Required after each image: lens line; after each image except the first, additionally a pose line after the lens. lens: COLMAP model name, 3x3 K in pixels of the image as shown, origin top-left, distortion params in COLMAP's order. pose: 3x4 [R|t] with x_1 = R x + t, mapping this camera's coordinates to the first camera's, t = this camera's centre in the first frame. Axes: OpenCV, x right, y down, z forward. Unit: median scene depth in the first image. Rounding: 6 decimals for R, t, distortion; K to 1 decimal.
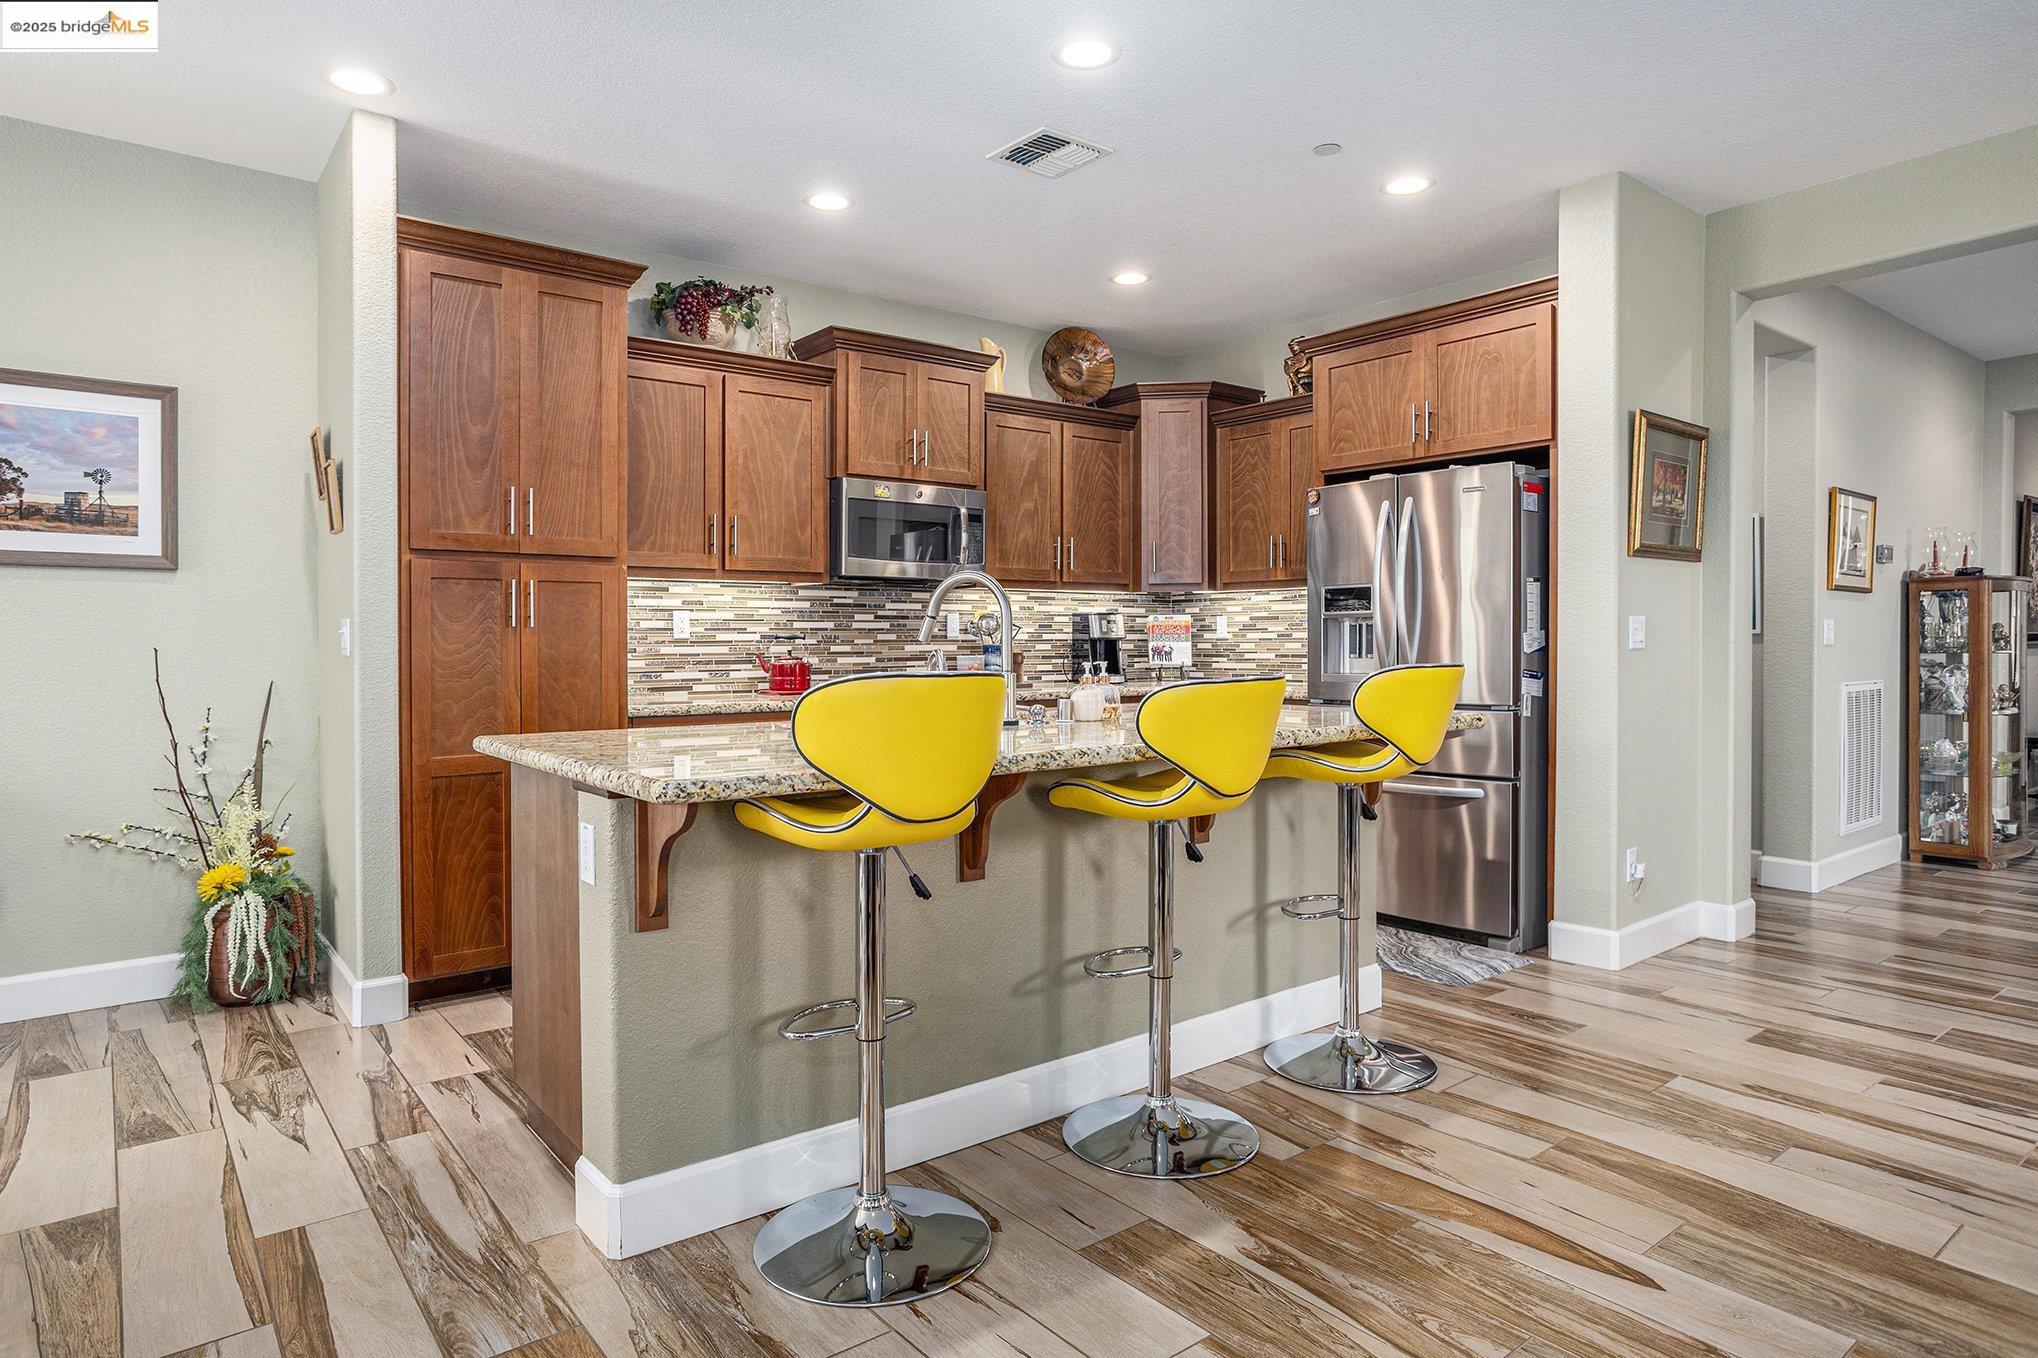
lens RADIAL K [[1182.0, 0, 993.2], [0, 1182.0, 667.1], [0, 0, 1]] dist [-0.024616, 0.001455]
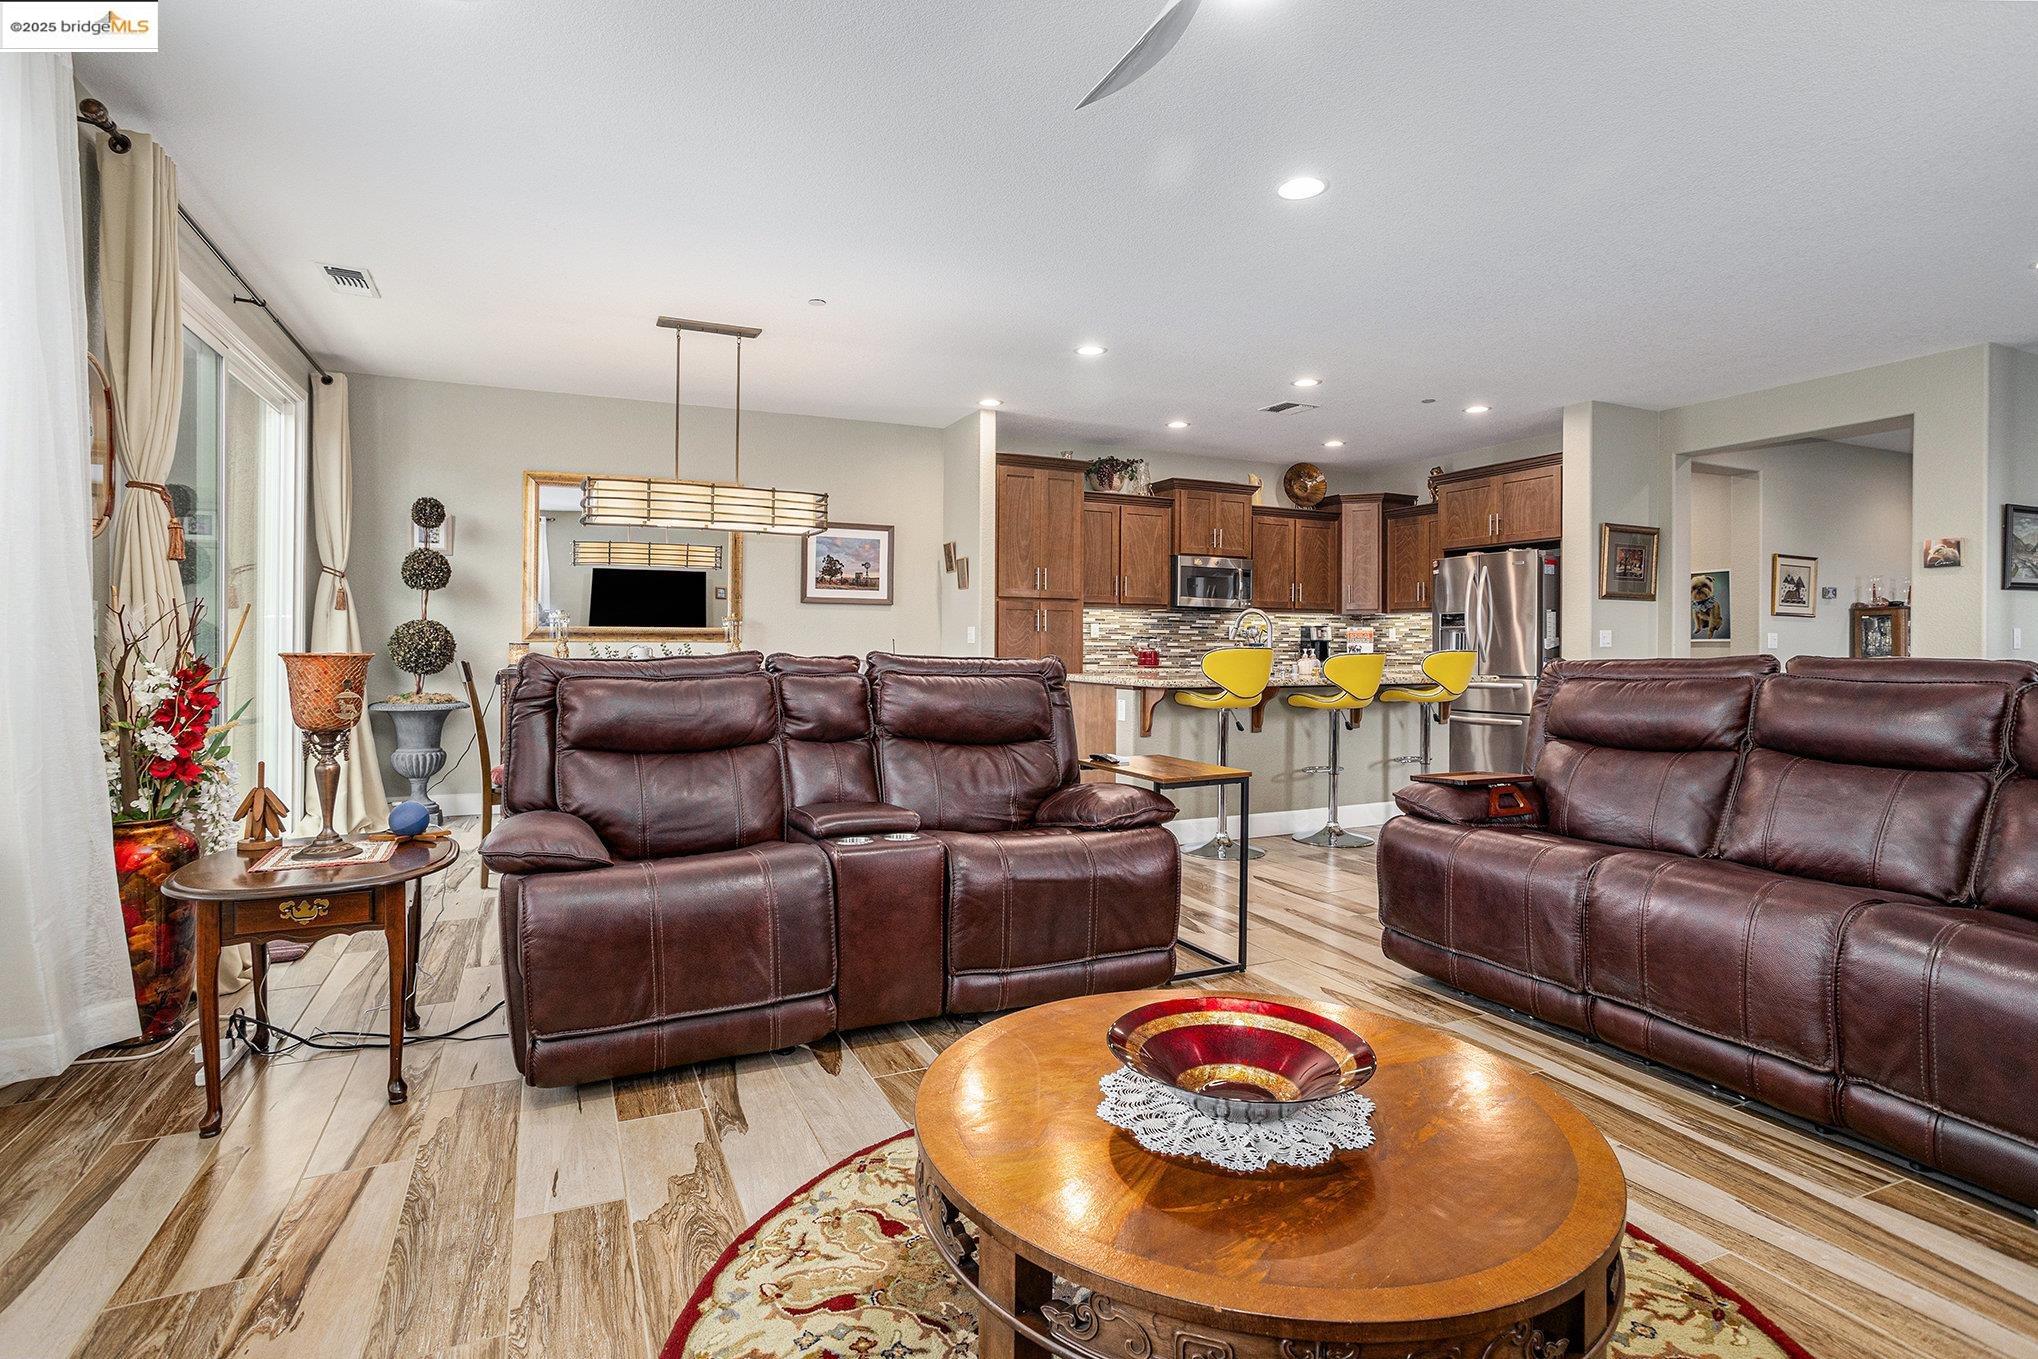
lens RADIAL K [[990.4, 0, 998.9], [0, 990.4, 639.9], [0, 0, 1]] dist [-0.052018, 0.030710]
pose [[0.972669, 0.009449, -0.232005, -0.039558], [-0.015940, 0.999532, -0.026119, 0.027524], [0.231649, 0.029103, 0.972364, -0.715837]]
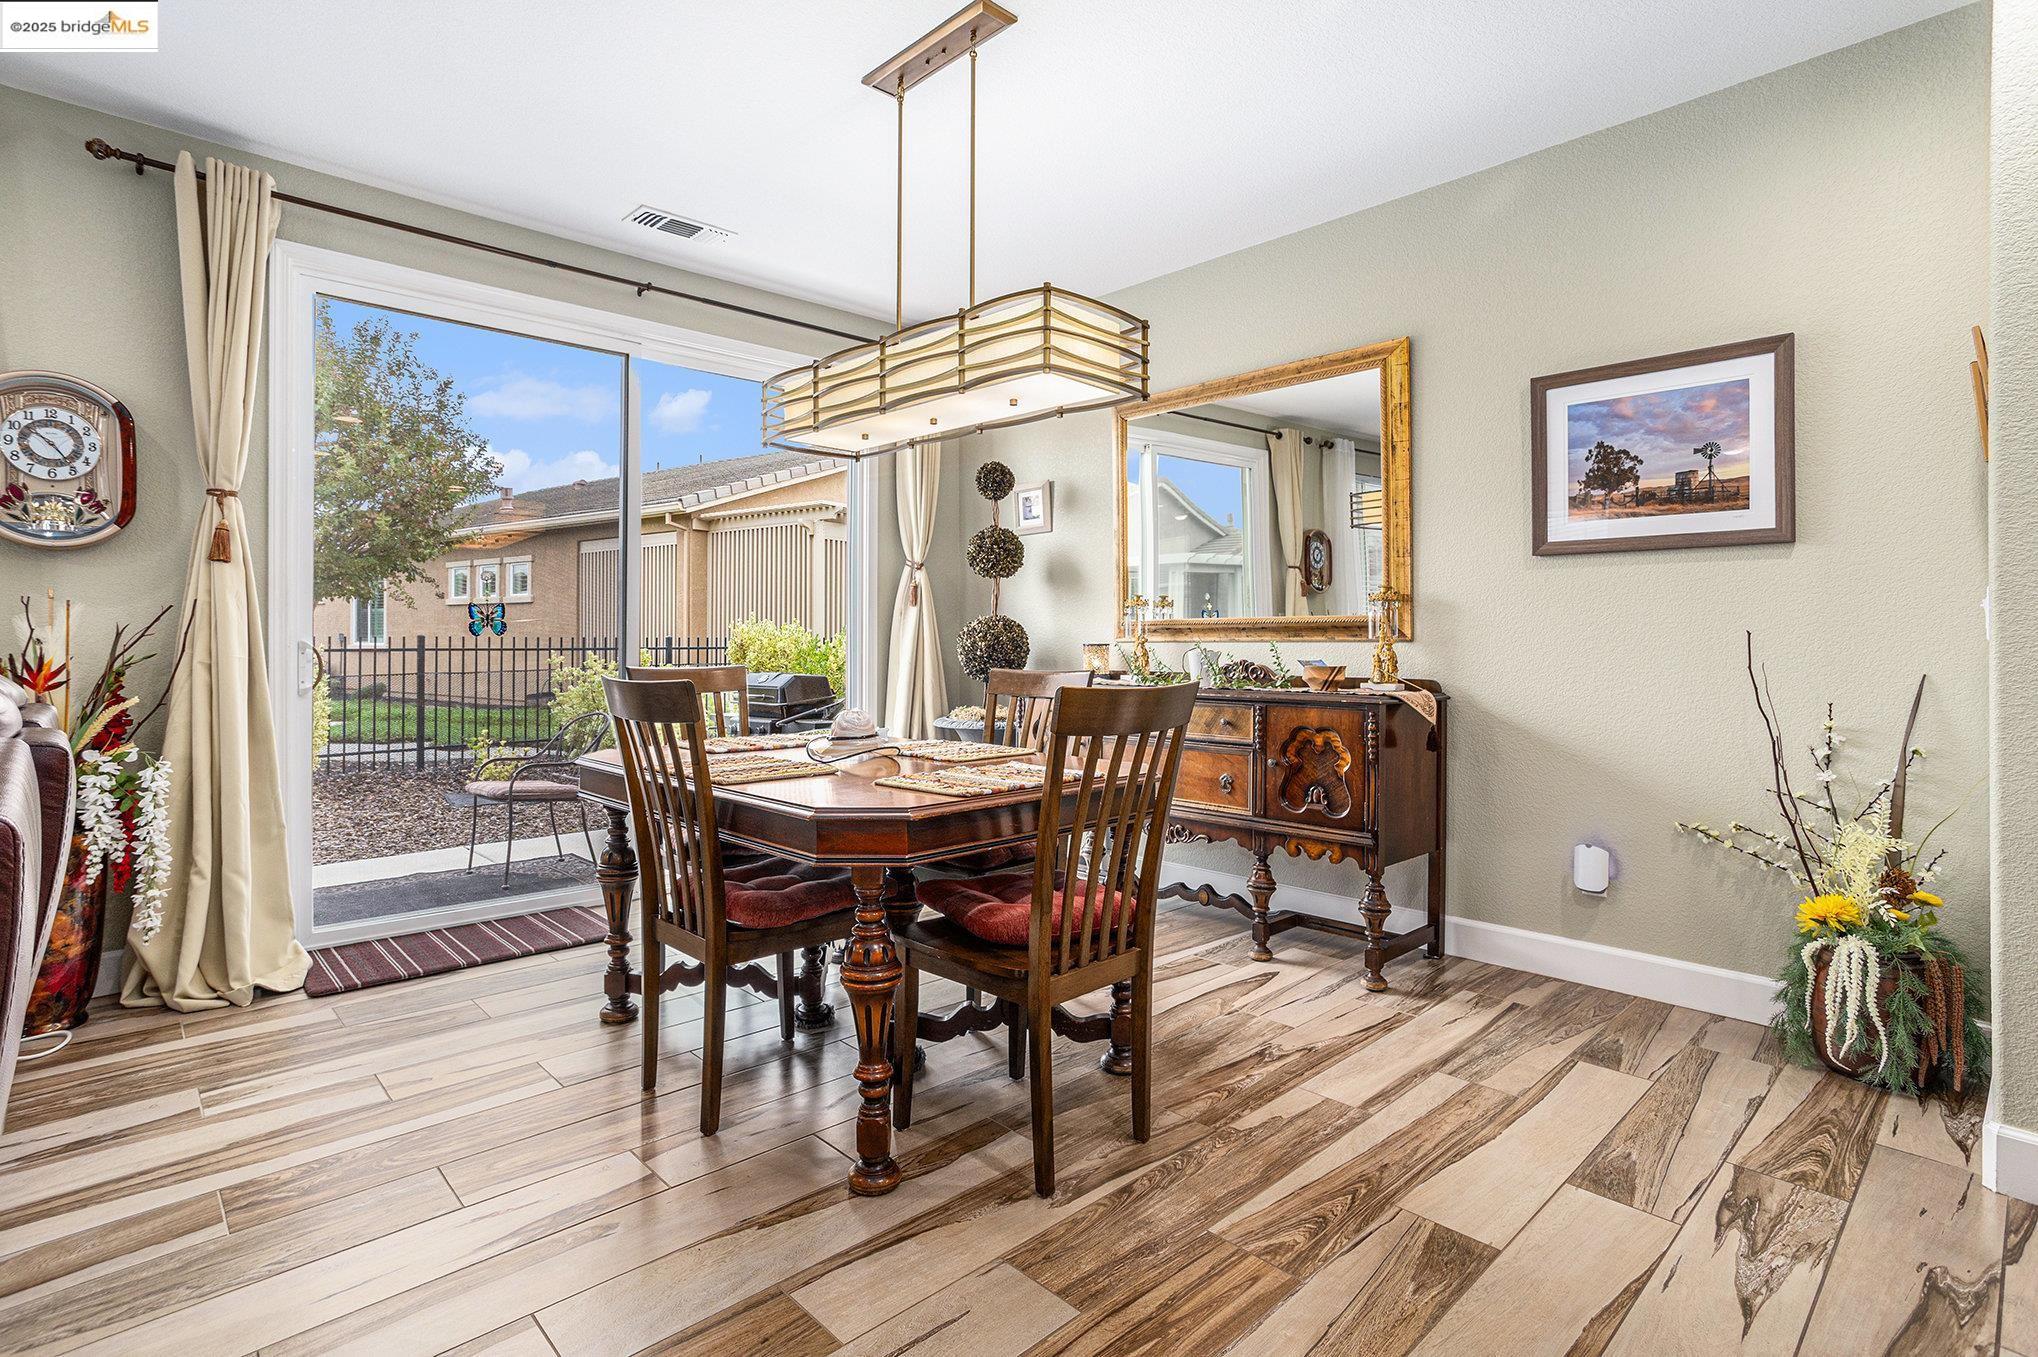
lens RADIAL K [[990.4, 0, 998.9], [0, 990.4, 638.9], [0, 0, 1]] dist [-0.052018, 0.030710]
pose [[0.090171, 0.000161, -0.995926, -0.027990], [-0.025161, 0.999681, -0.002117, 0.004394], [0.995608, 0.025250, 0.090146, 0.296708]]
